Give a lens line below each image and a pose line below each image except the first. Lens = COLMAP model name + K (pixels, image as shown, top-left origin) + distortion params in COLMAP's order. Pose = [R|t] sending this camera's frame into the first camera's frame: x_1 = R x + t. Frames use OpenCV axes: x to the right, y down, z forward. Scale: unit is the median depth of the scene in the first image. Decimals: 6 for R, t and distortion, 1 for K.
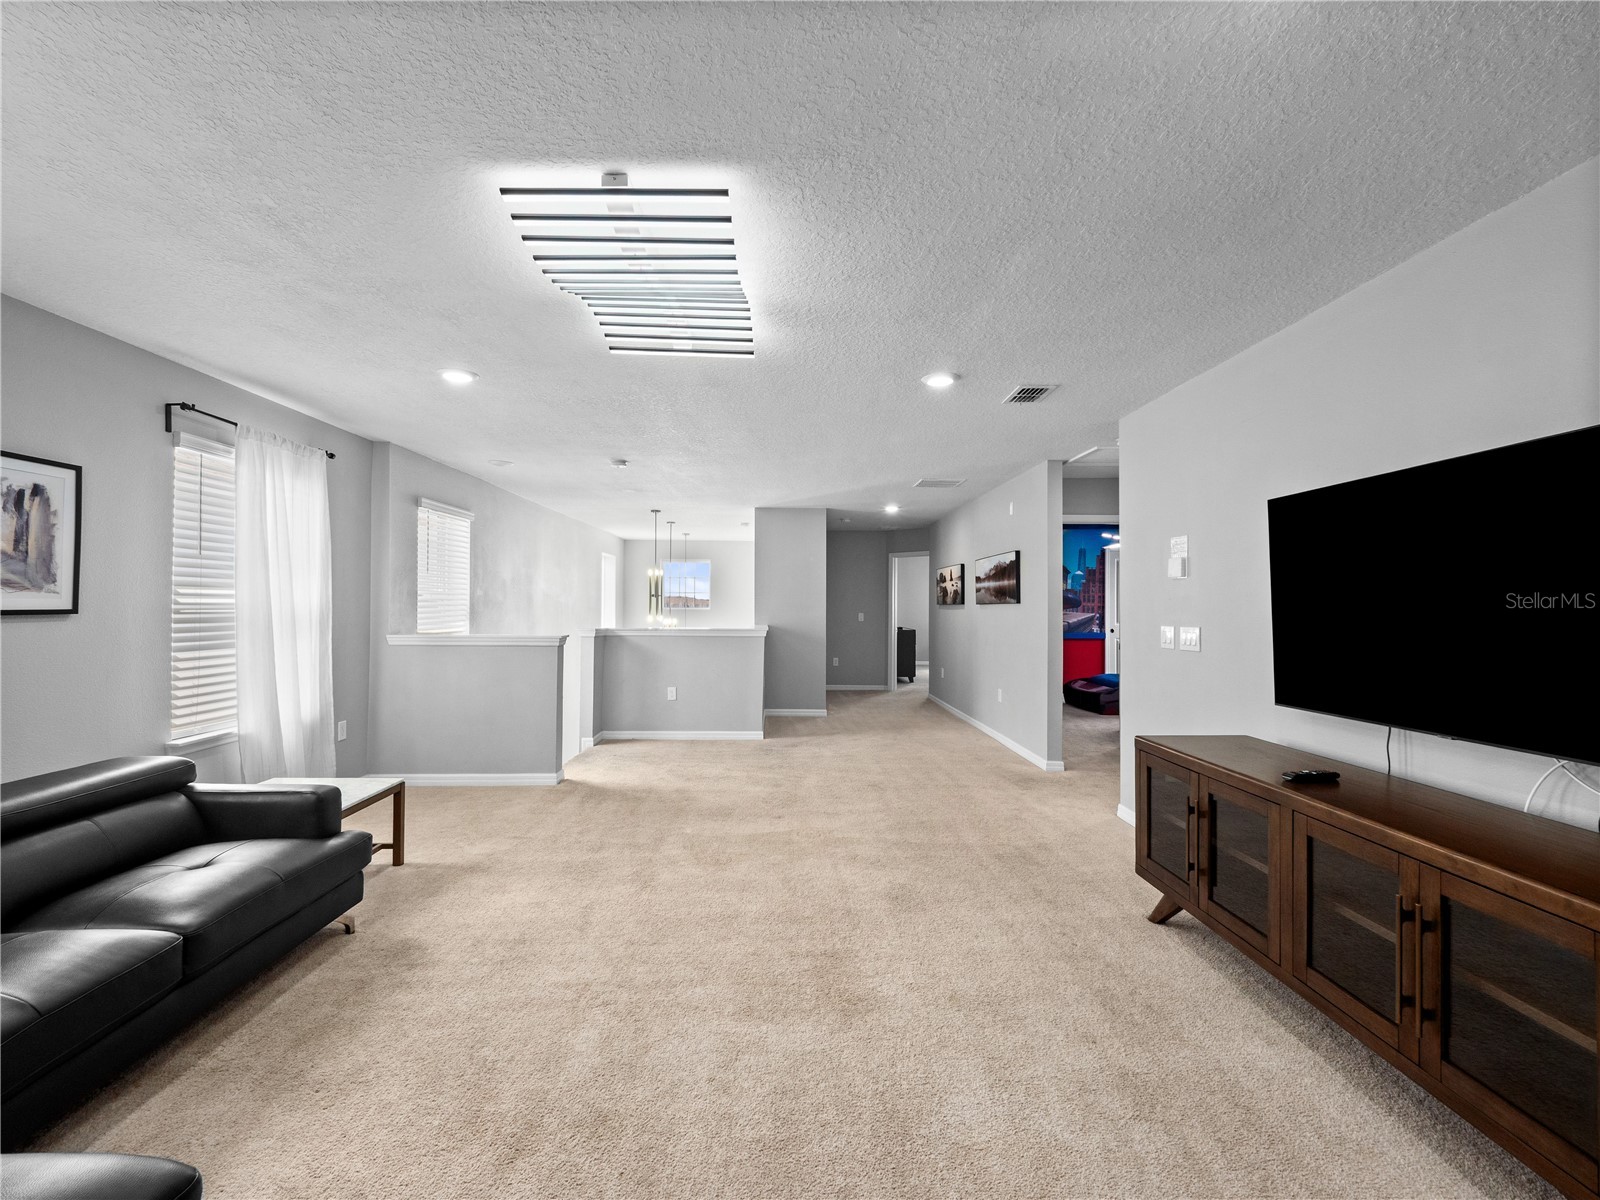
lens RADIAL K [[688.3, 0, 790.4], [0, 688.3, 597.8], [0, 0, 1]] dist [0.006535, -0.007341]
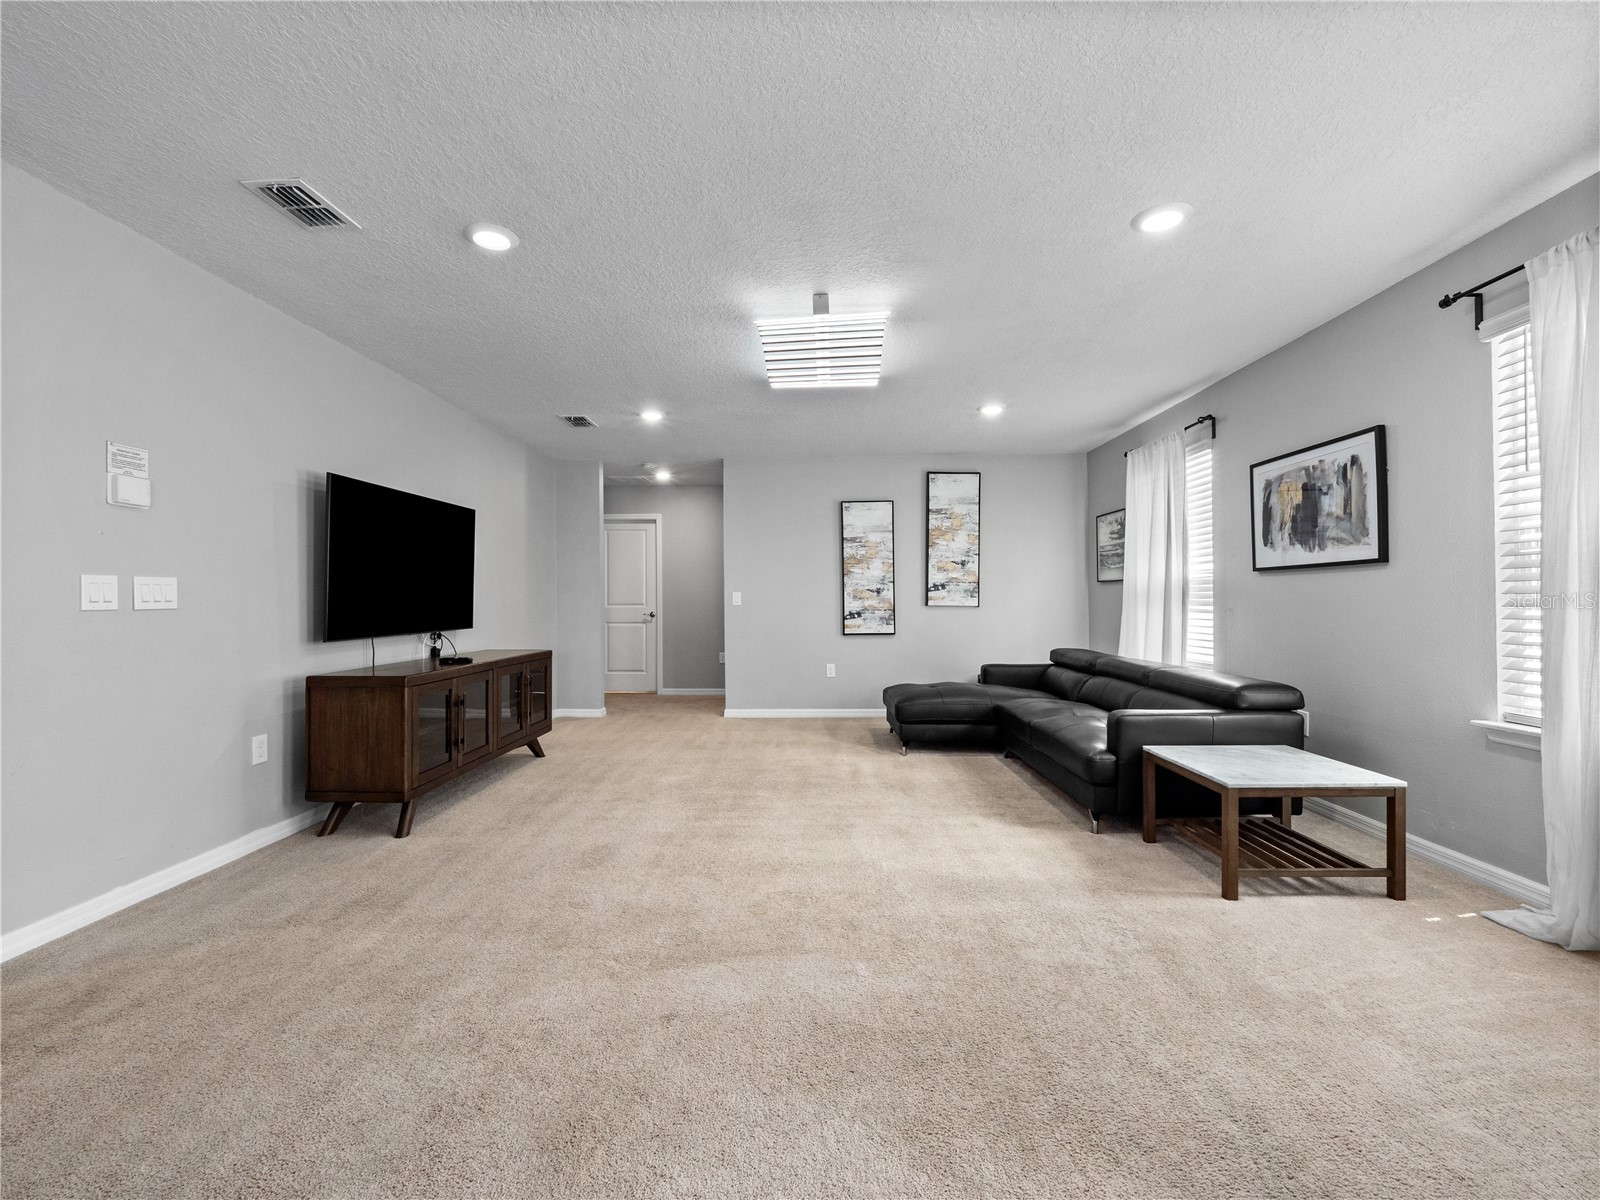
lens RADIAL K [[688.3, 0, 797.1], [0, 688.3, 598.2], [0, 0, 1]] dist [0.006535, -0.007341]
pose [[-0.999128, 0.002598, 0.041661, -0.177241], [0.001858, 0.999840, -0.017800, 0.102726], [-0.041700, -0.017707, -0.998973, 2.228137]]
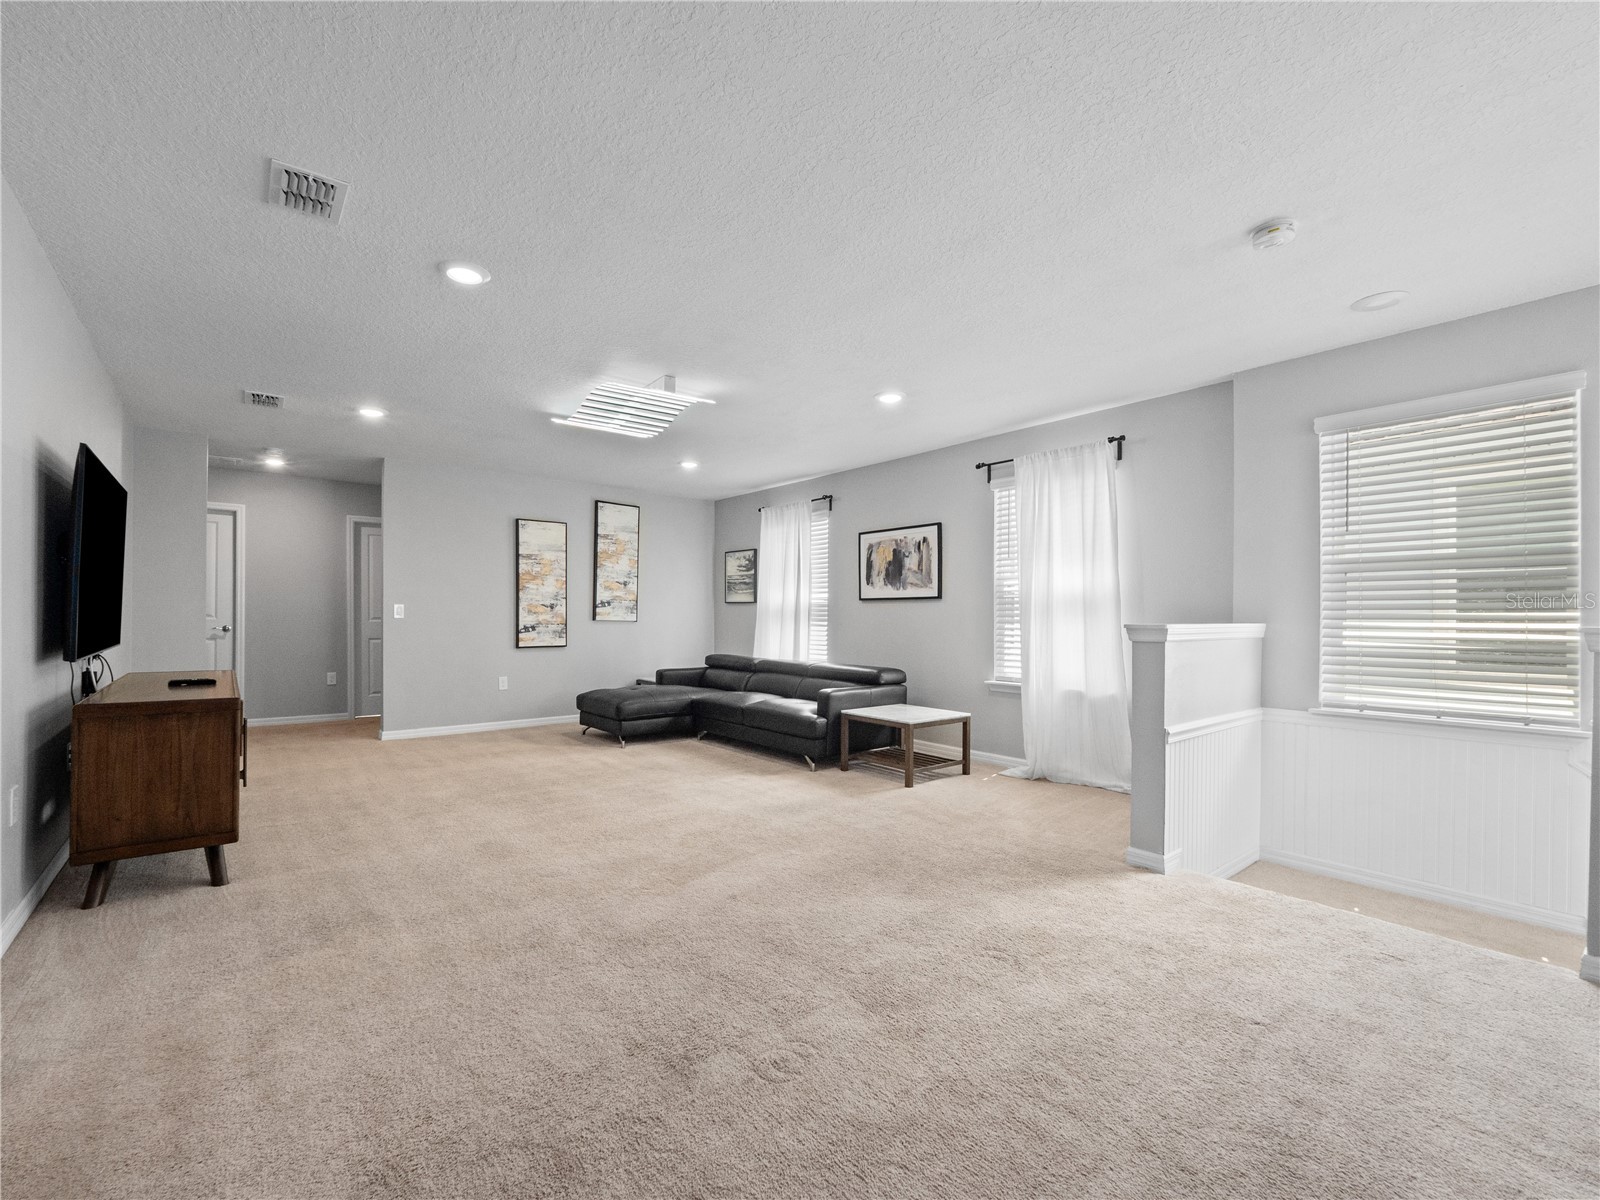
lens RADIAL K [[688.3, 0, 792.6], [0, 688.3, 613.0], [0, 0, 1]] dist [0.006535, -0.007341]
pose [[-0.785123, -0.012099, -0.619222, 0.520231], [-0.001074, 0.999834, -0.018174, 0.106090], [0.619339, -0.013603, -0.785006, 2.393180]]
